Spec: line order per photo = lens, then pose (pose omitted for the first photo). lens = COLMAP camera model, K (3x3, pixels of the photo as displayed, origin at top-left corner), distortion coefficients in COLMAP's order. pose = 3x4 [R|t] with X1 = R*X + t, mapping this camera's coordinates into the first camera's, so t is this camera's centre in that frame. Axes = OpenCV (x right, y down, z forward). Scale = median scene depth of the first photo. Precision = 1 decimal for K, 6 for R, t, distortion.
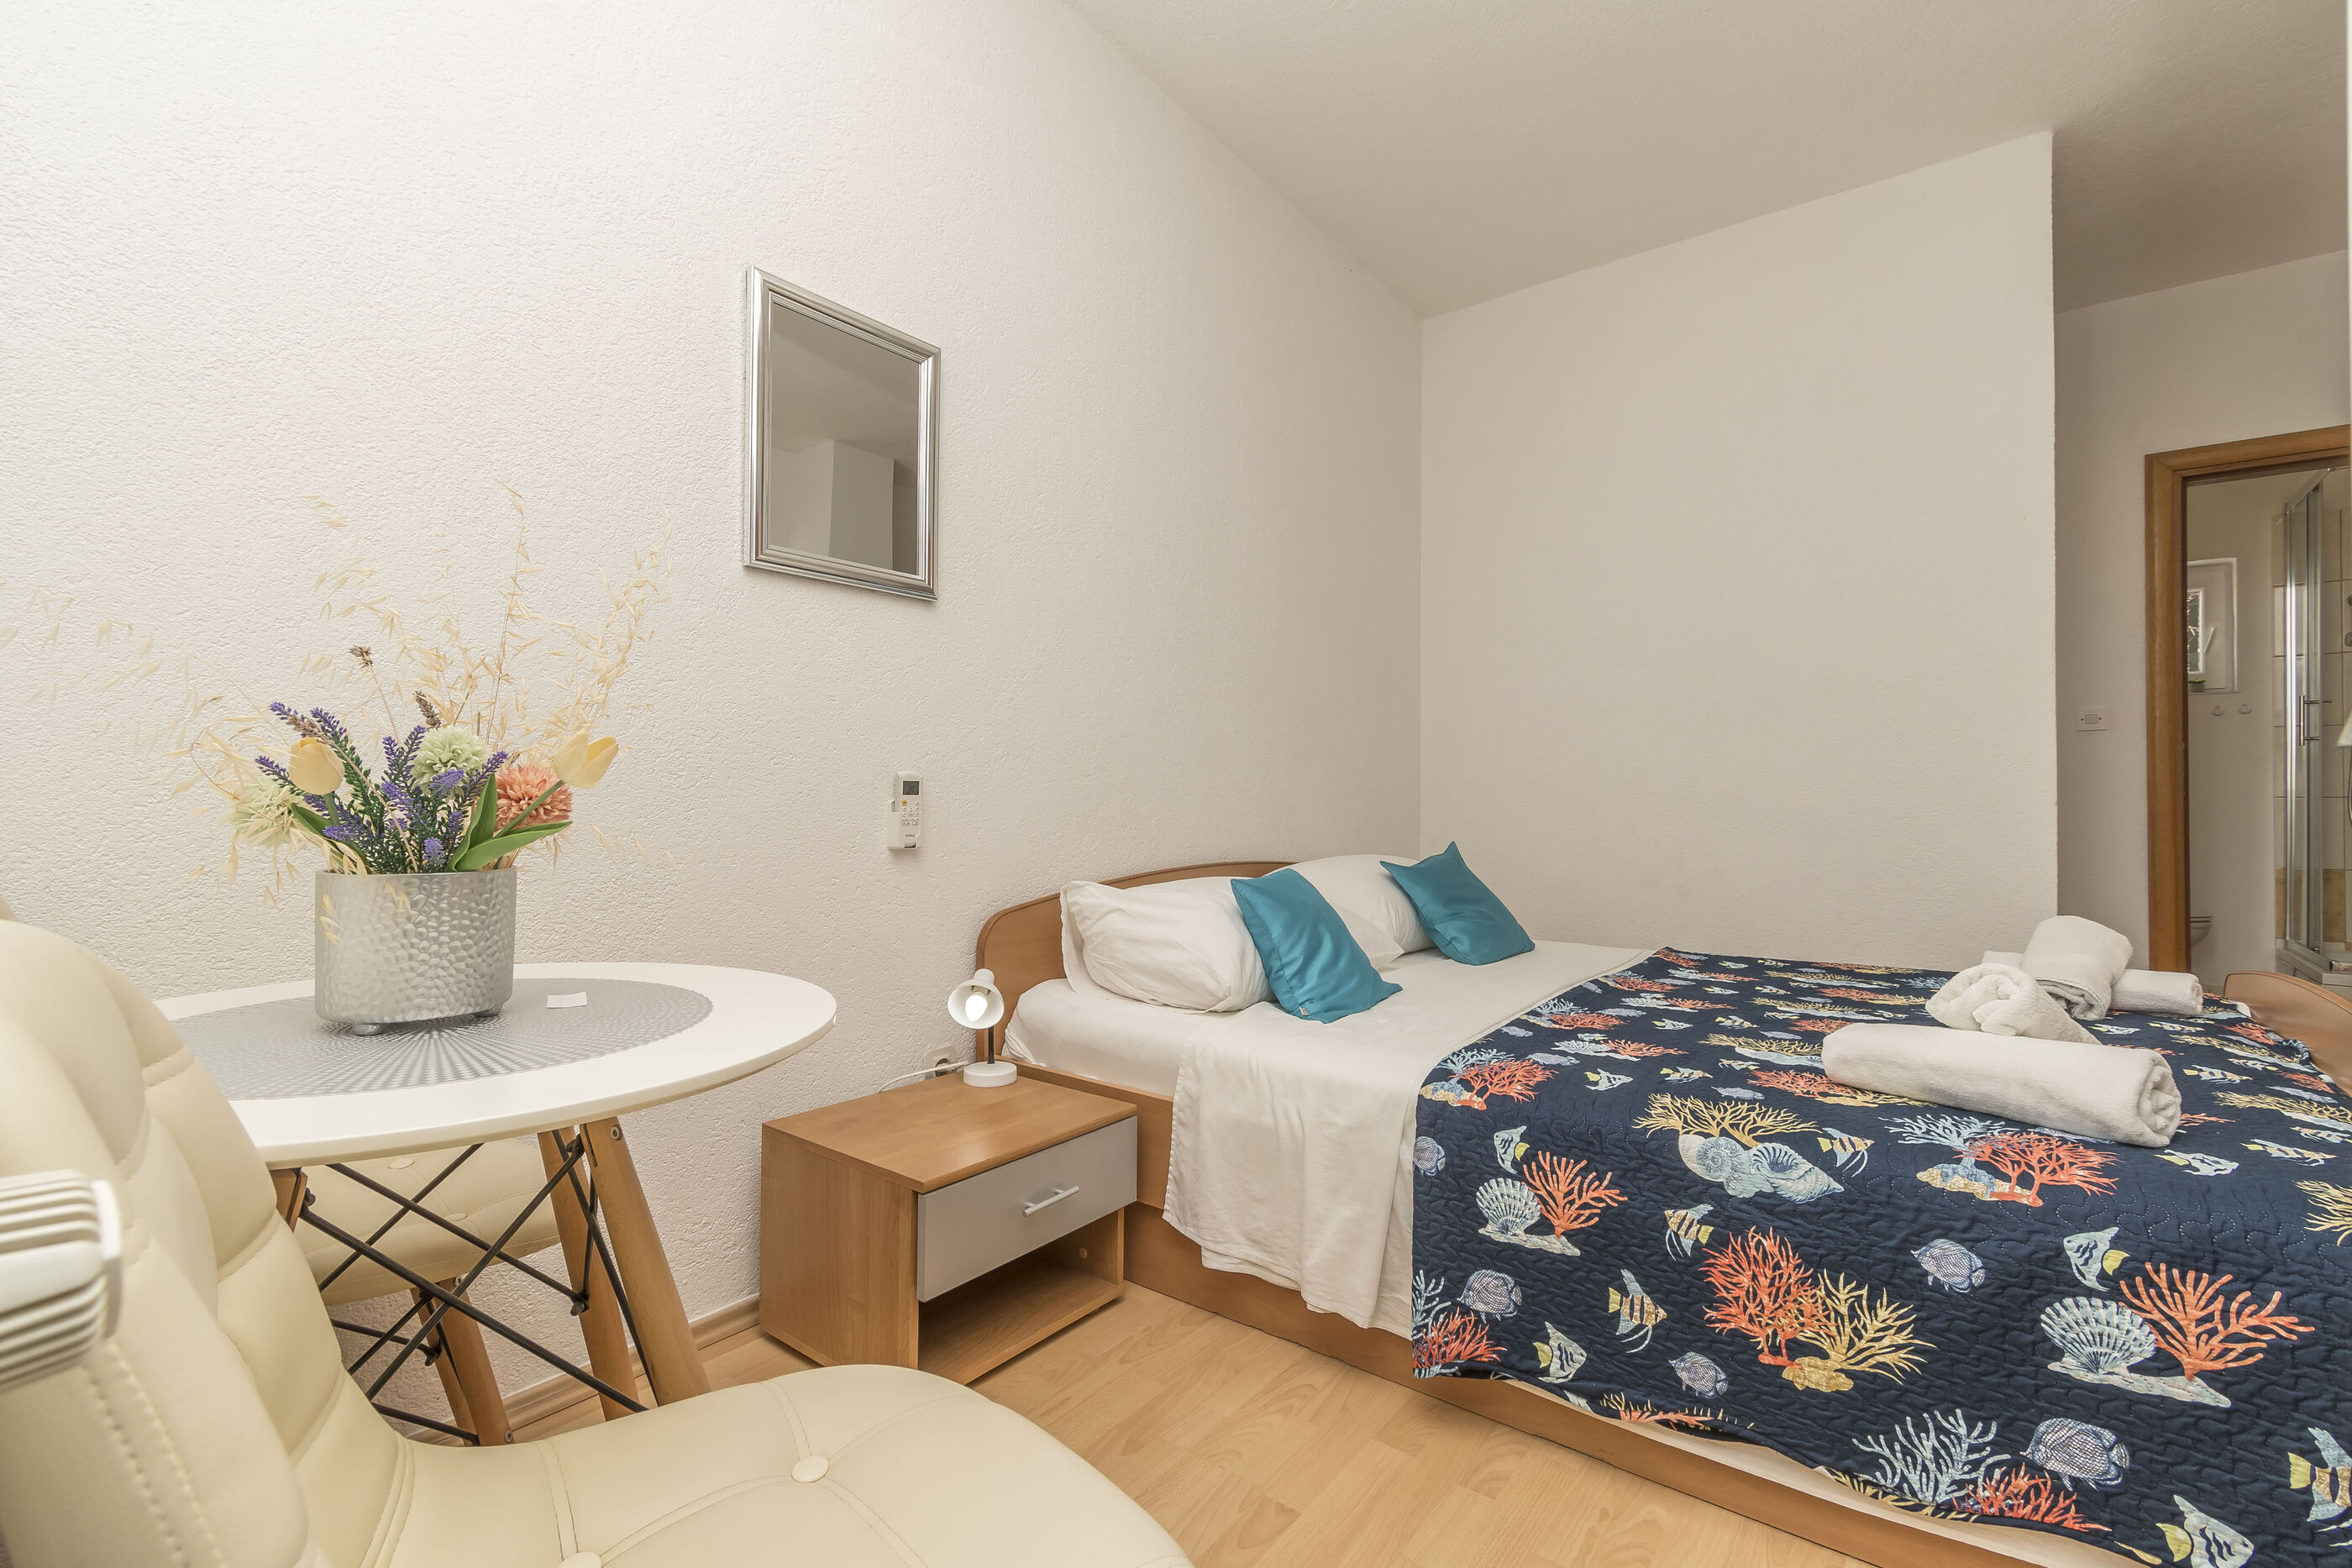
lens RADIAL K [[1031.7, 0, 1172.0], [0, 1031.7, 734.1], [0, 0, 1]] dist [0.002467, -0.003437]
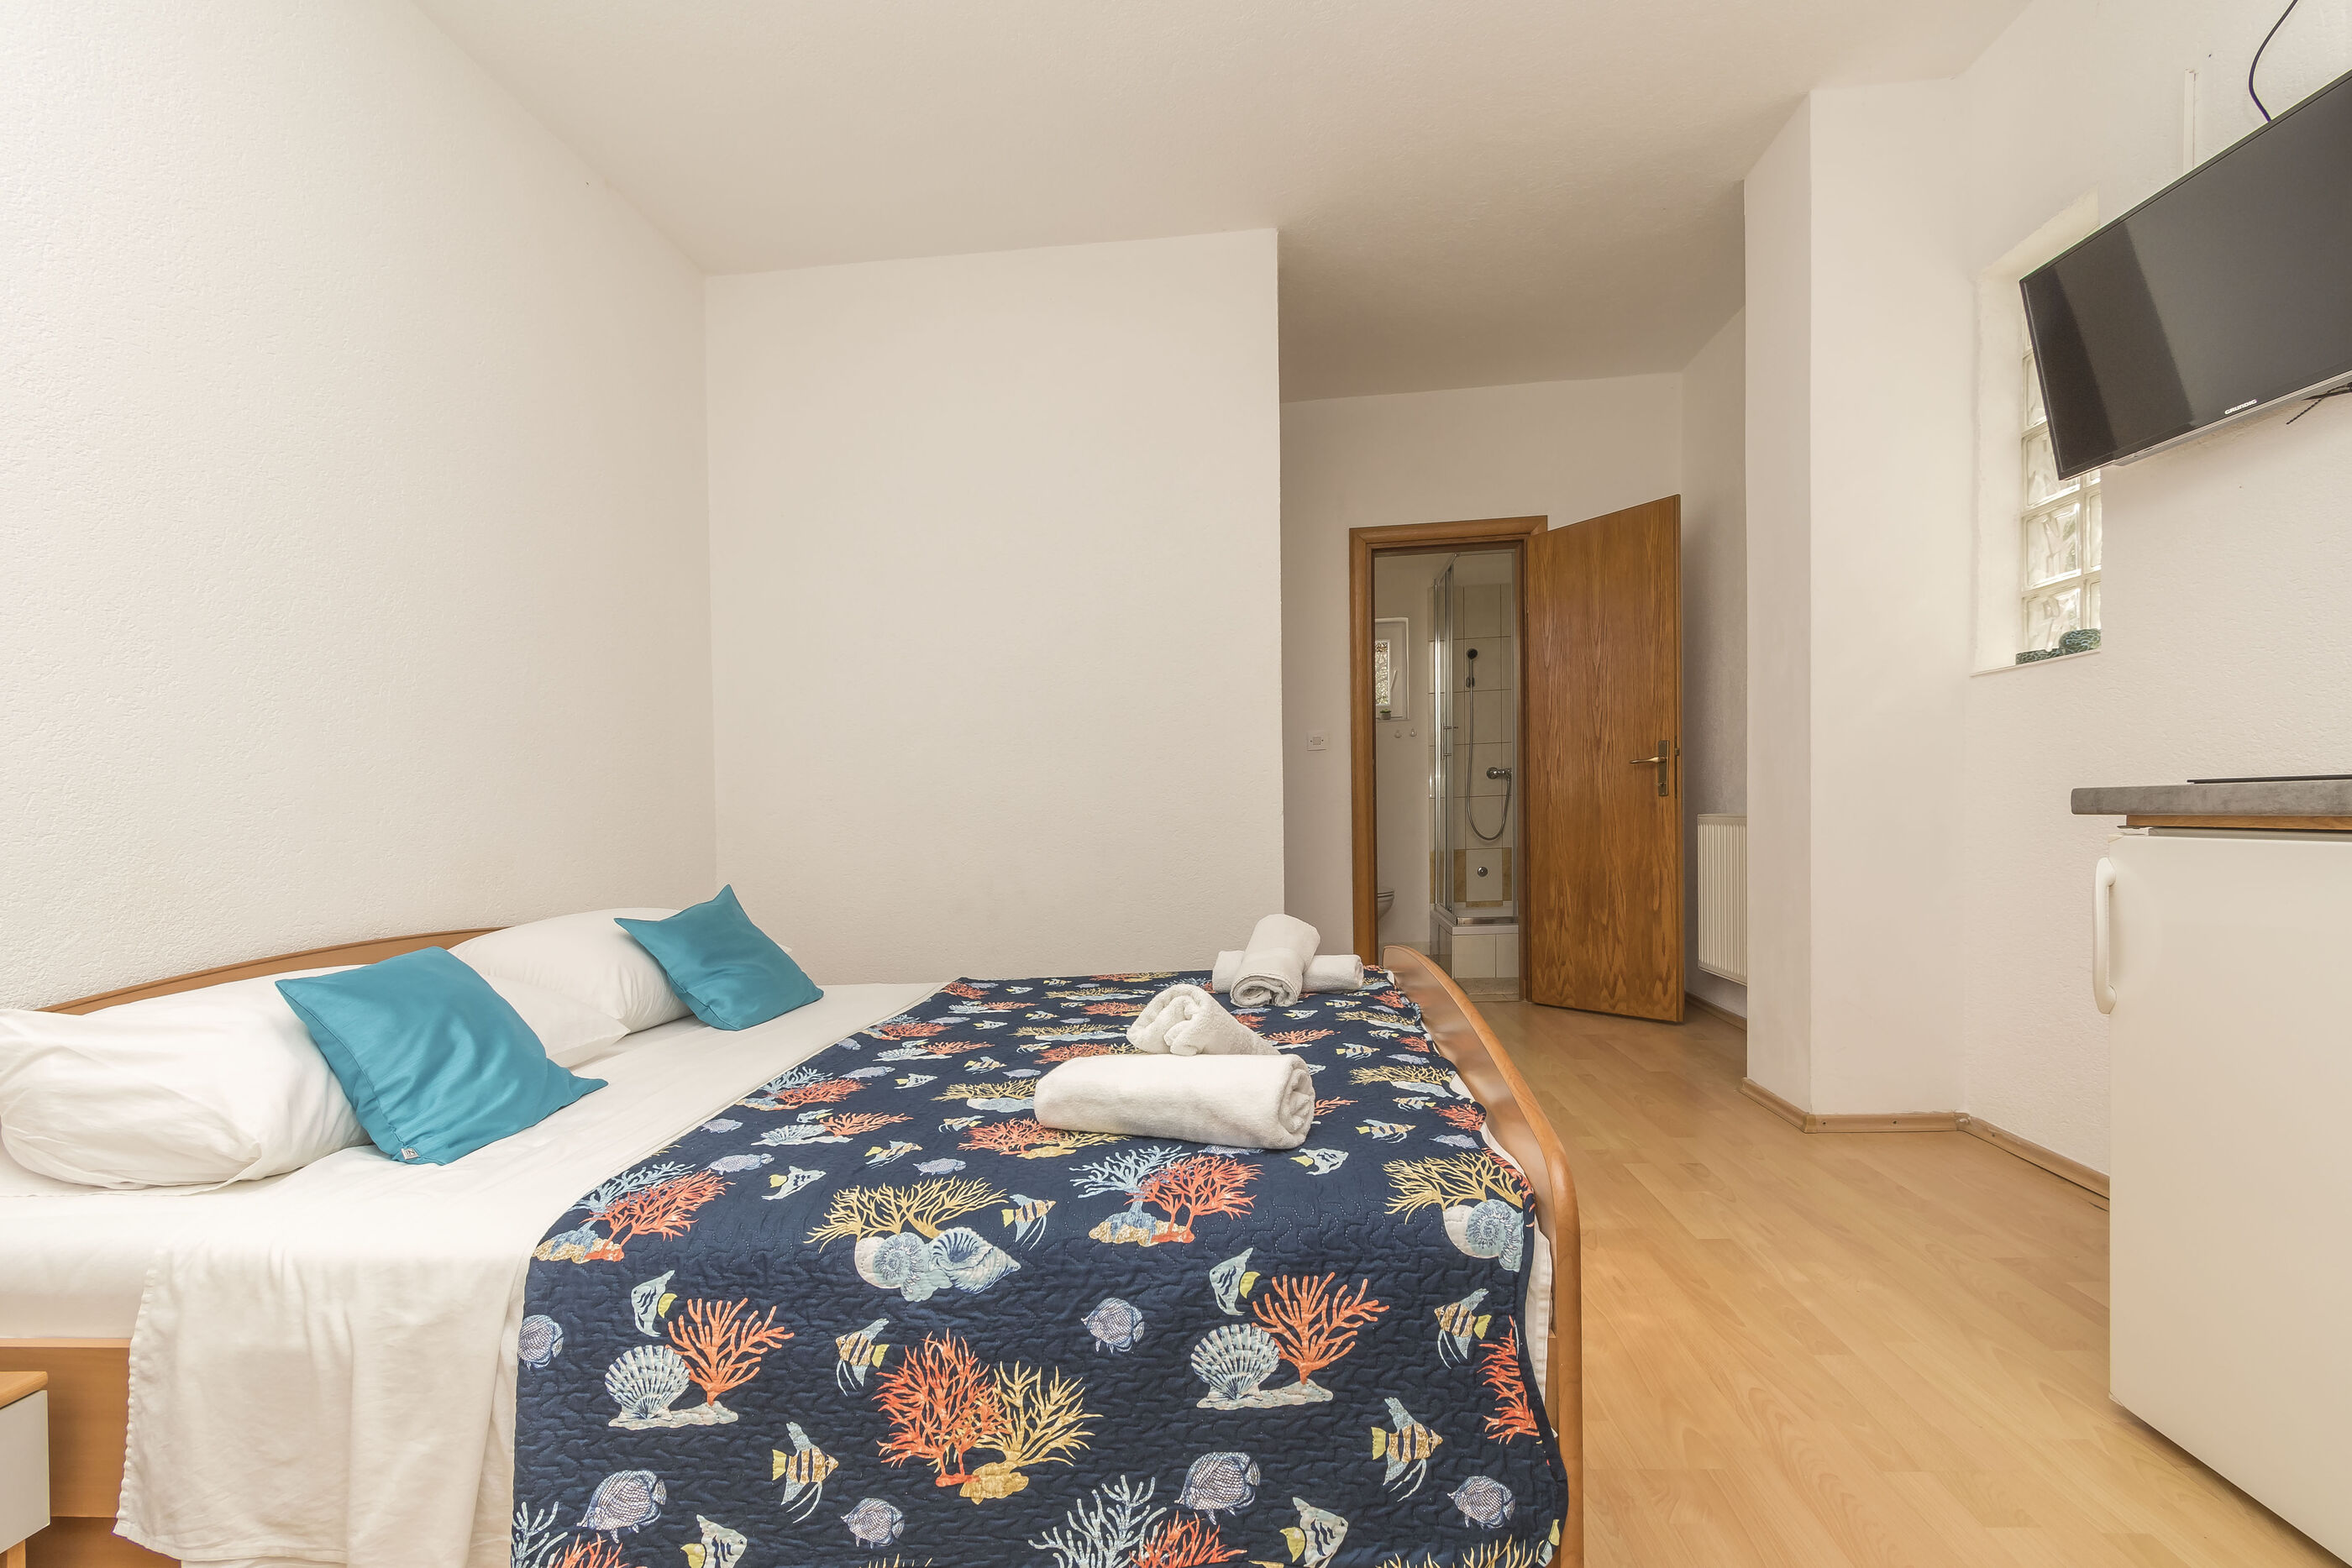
lens RADIAL K [[1002.4, 0, 1176.0], [0, 1002.4, 784.0], [0, 0, 1]] dist [0.000814, -0.000787]
pose [[0.850089, -0.024356, 0.526076, 0.285311], [0.009345, 0.999470, 0.031172, -0.004872], [-0.526557, -0.021583, 0.849866, 0.175786]]
